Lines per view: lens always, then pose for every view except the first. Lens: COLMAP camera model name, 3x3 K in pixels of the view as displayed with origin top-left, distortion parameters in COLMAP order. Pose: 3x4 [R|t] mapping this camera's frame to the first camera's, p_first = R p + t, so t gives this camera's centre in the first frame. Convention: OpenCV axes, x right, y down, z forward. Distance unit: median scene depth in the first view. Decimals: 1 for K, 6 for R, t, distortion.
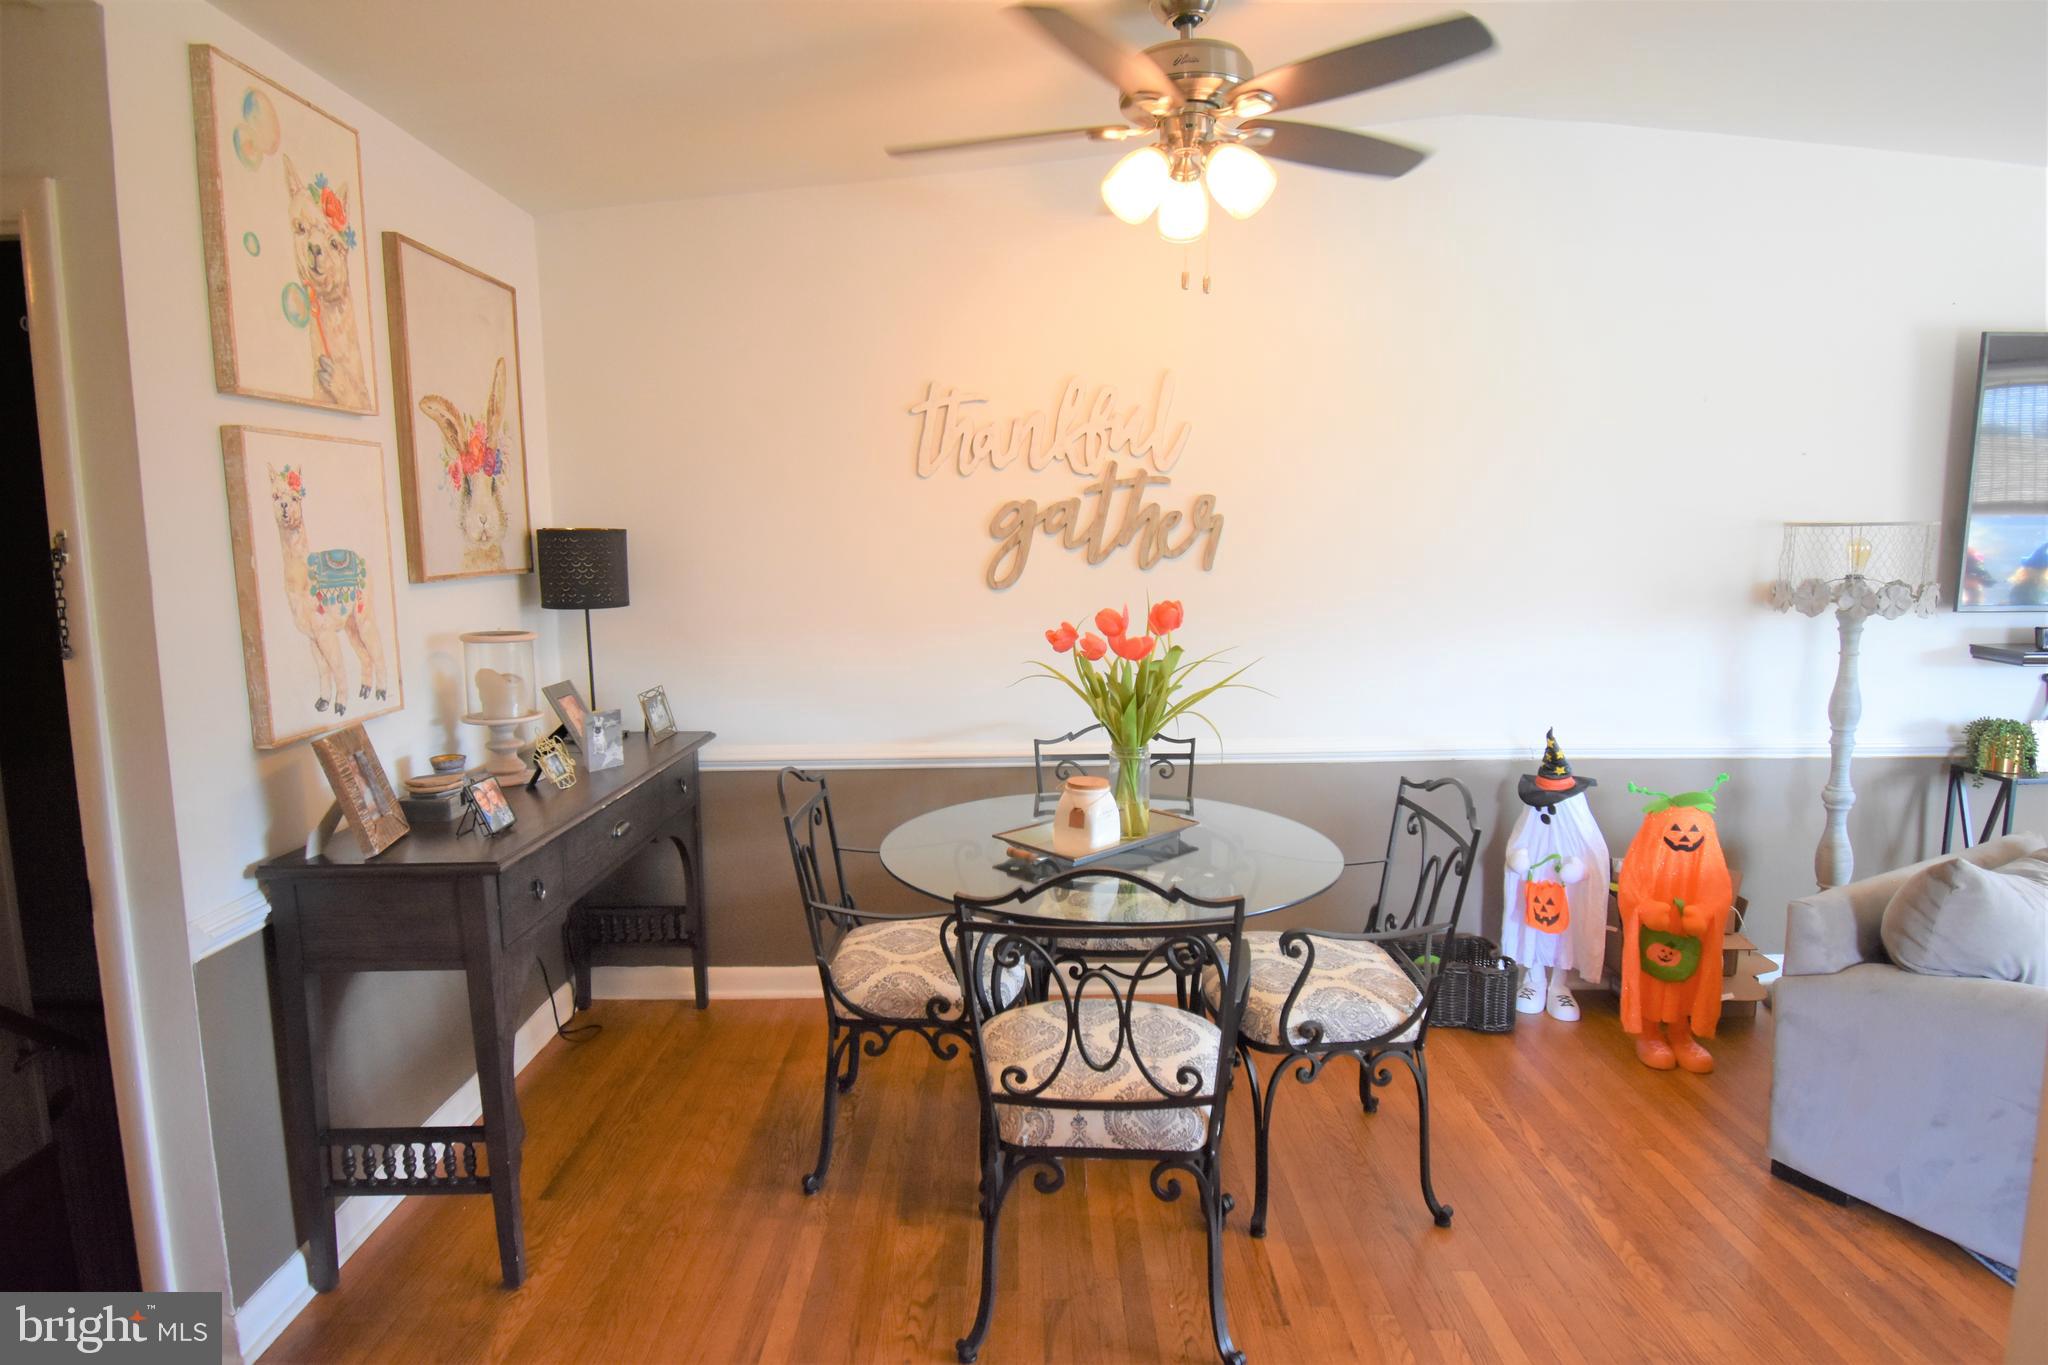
lens RADIAL K [[1102.2, 0, 1038.4], [0, 1102.2, 680.1], [0, 0, 1]] dist [0.014067, -0.023032]
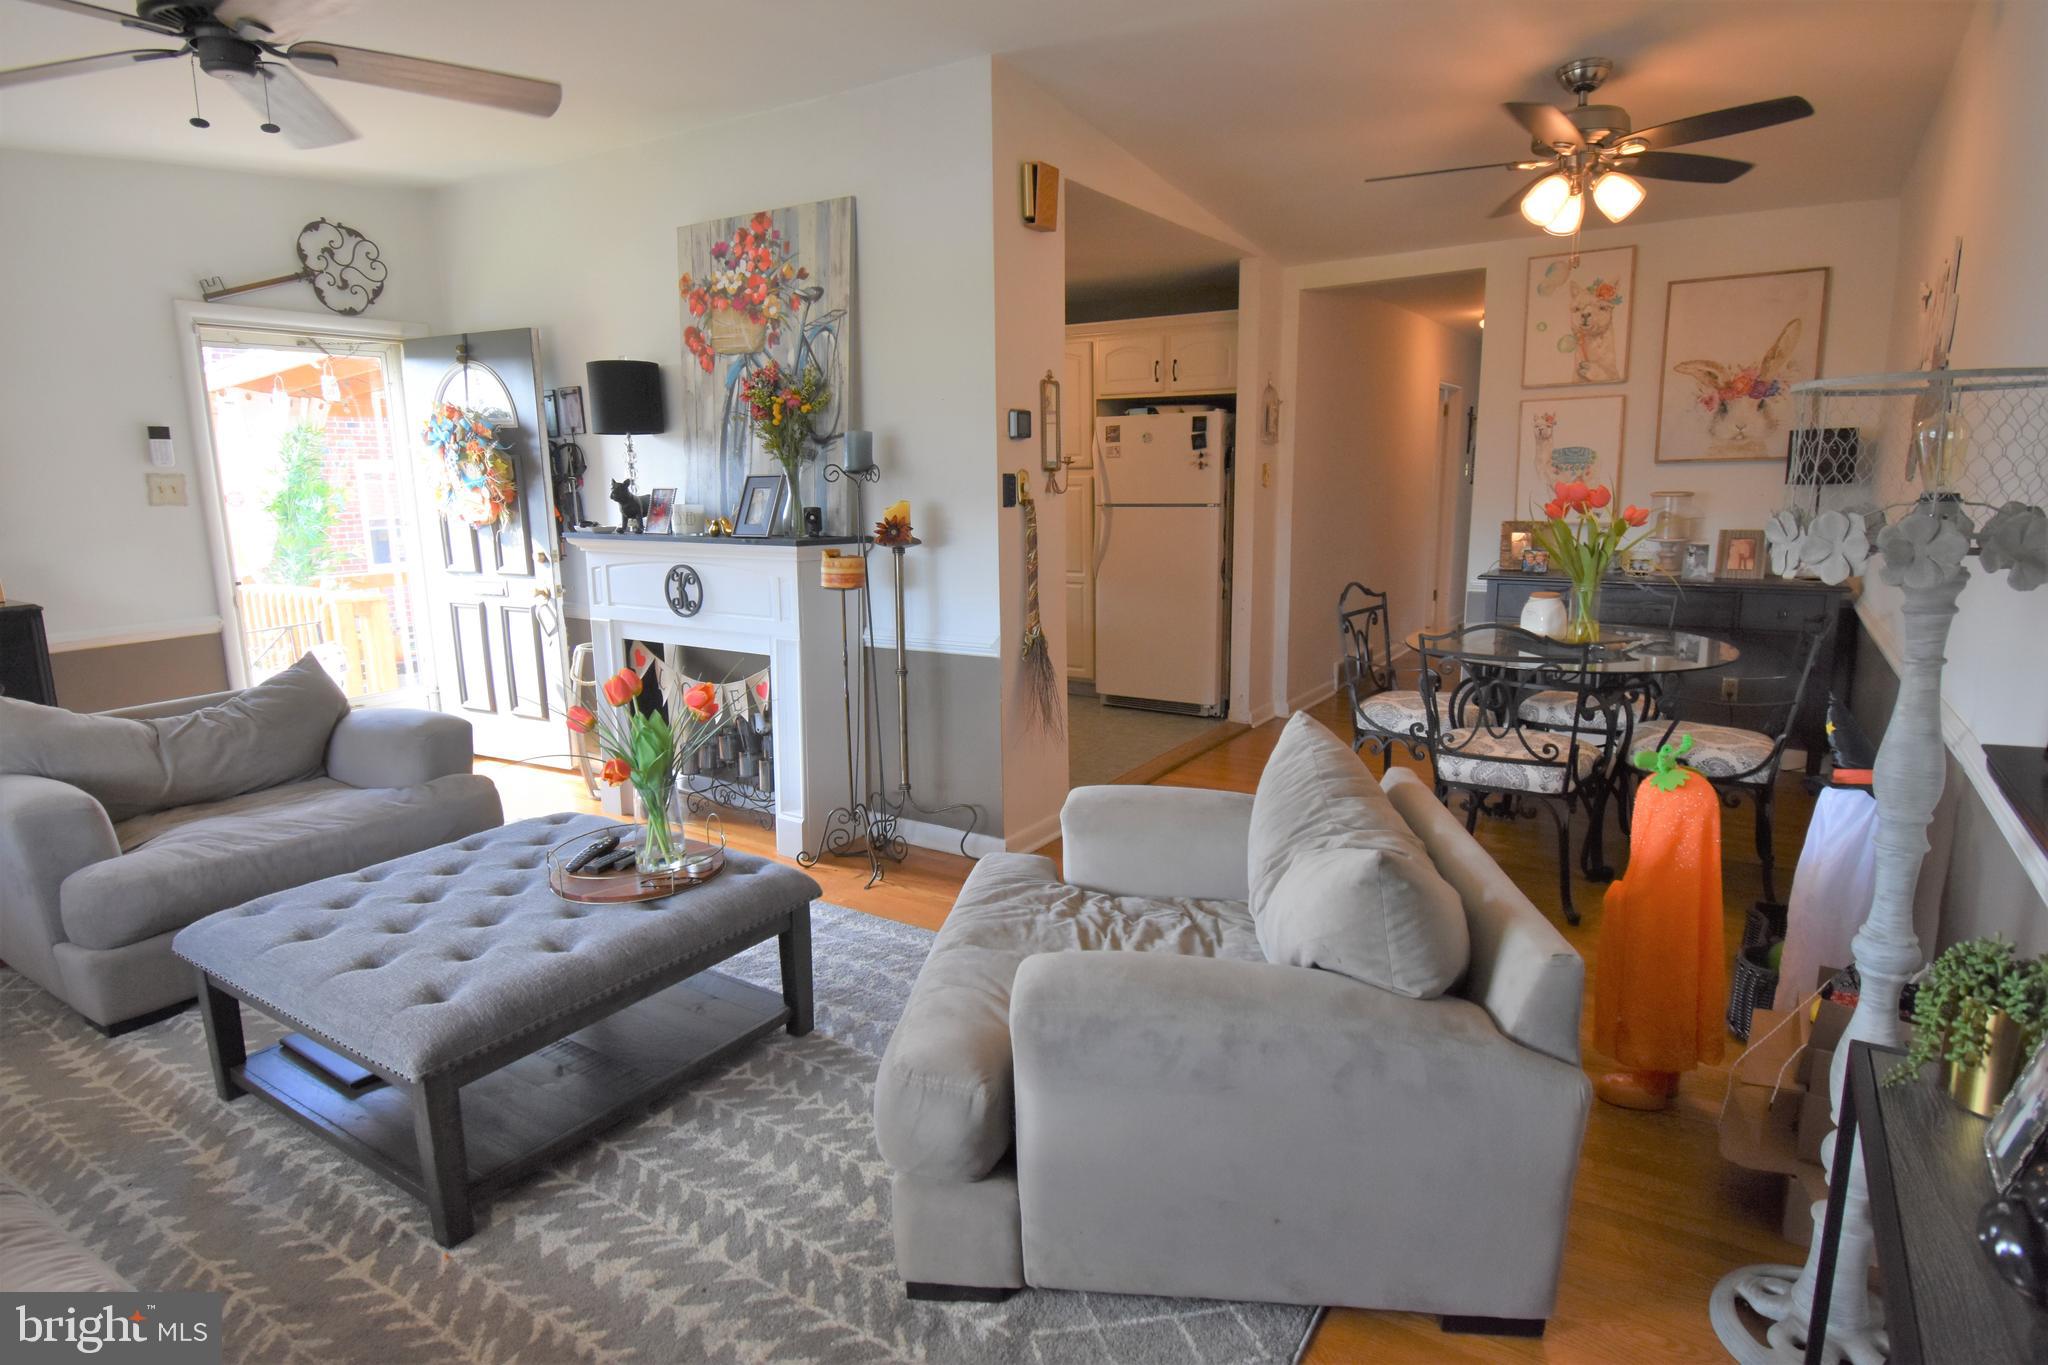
lens RADIAL K [[1102.2, 0, 1033.9], [0, 1102.2, 685.3], [0, 0, 1]] dist [0.014067, -0.023032]
pose [[-0.551826, 0.178299, -0.814677, 1.308320], [-0.083358, 0.960193, 0.266609, -0.107982], [0.829783, 0.215032, -0.514997, 0.909305]]
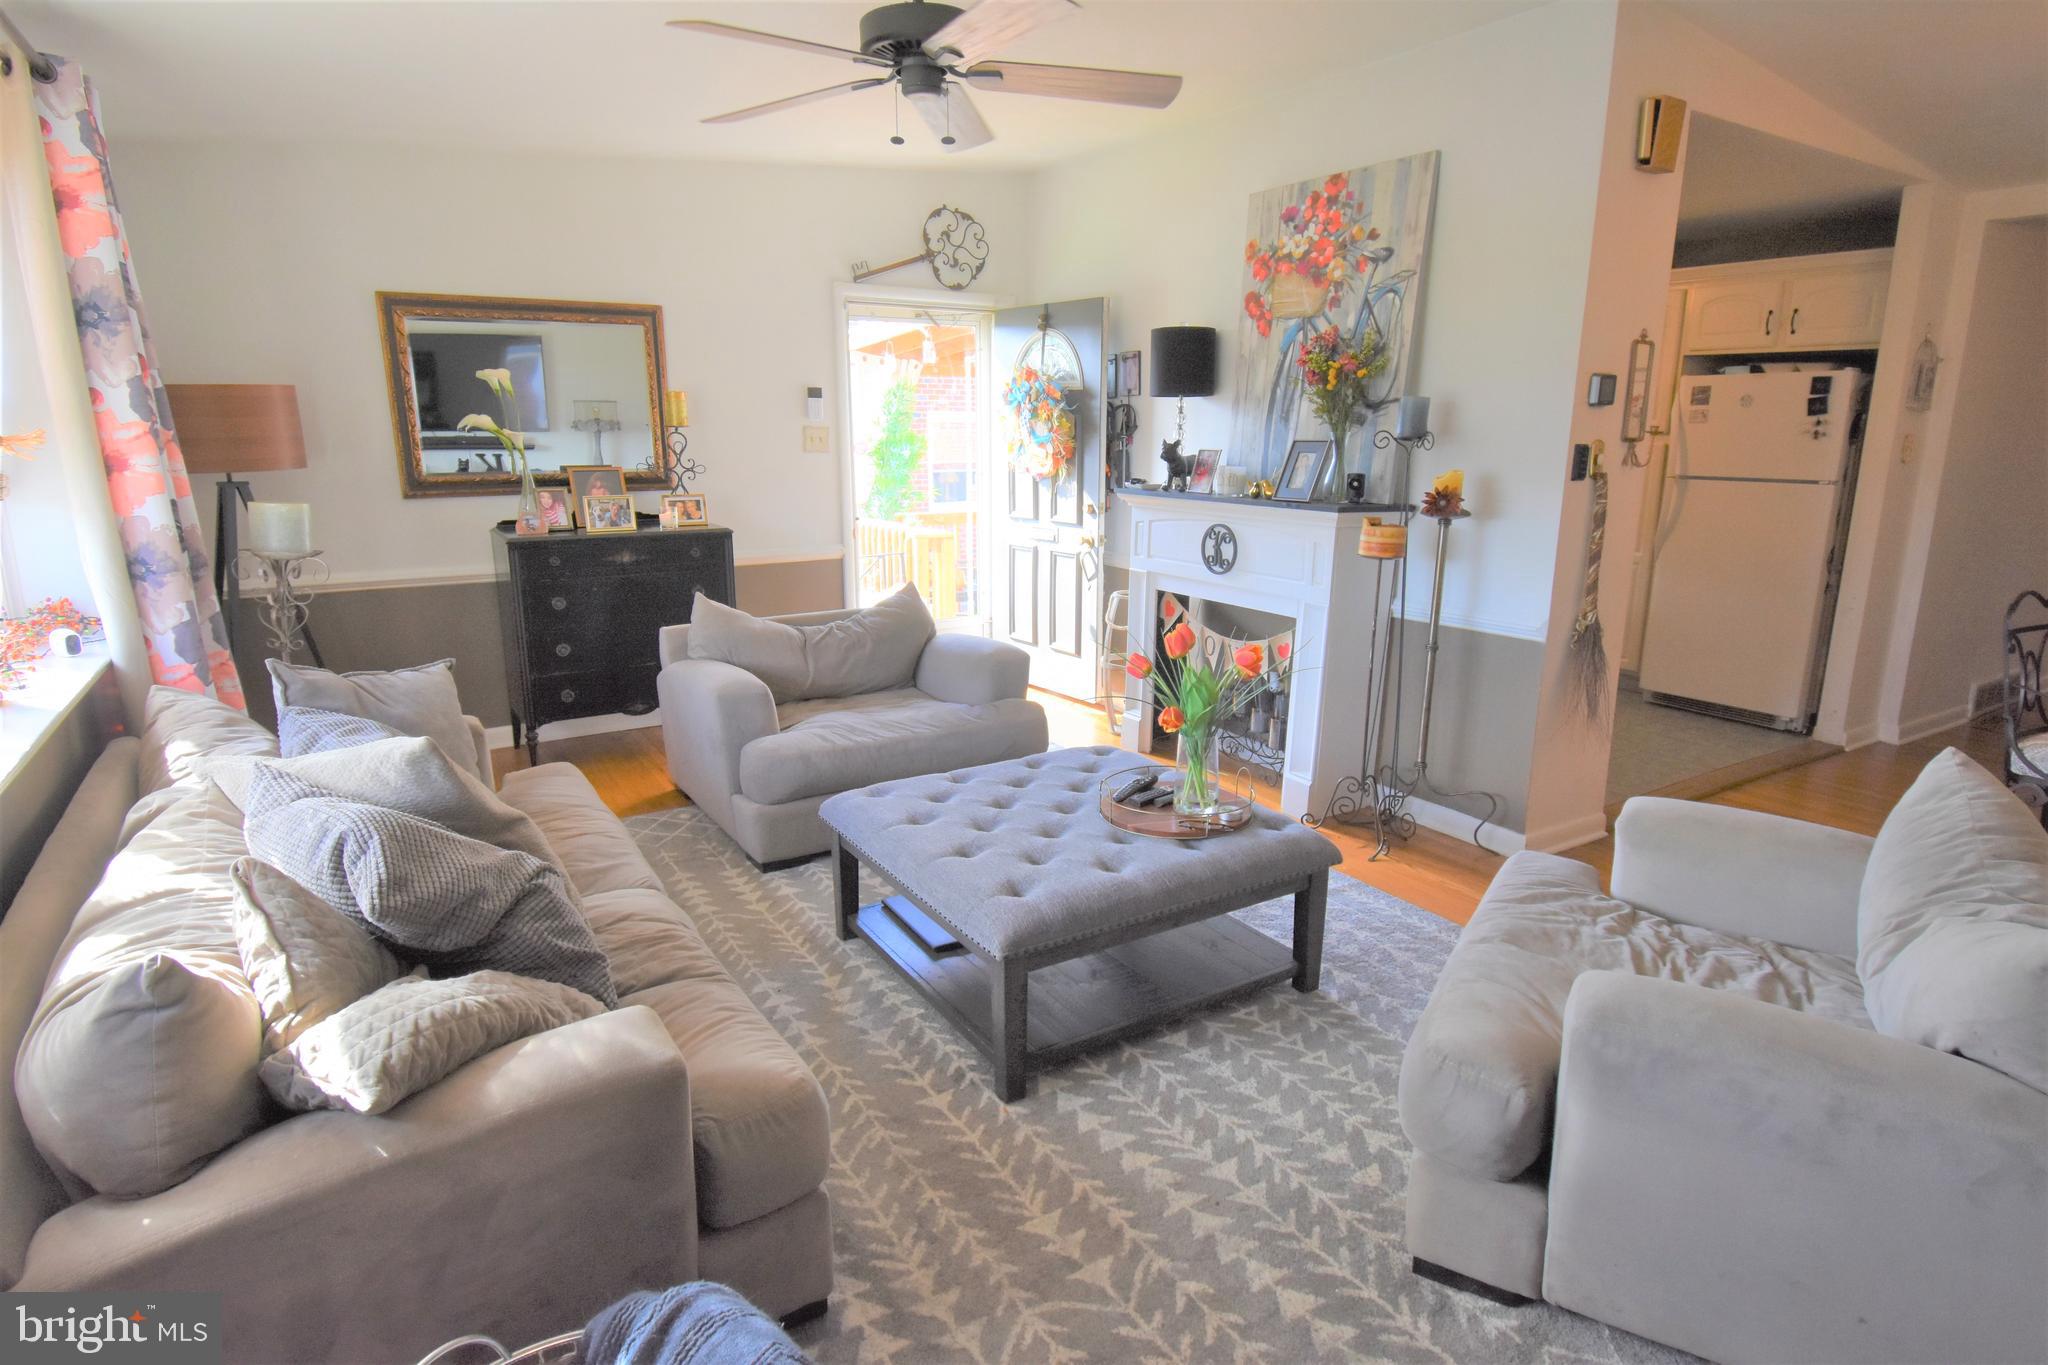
lens RADIAL K [[1102.2, 0, 1034.9], [0, 1102.2, 686.3], [0, 0, 1]] dist [0.014067, -0.023032]
pose [[-0.853156, 0.128793, -0.505508, 1.357996], [-0.057885, 0.939685, 0.337107, -0.119726], [0.518435, 0.316867, -0.794242, 0.890421]]
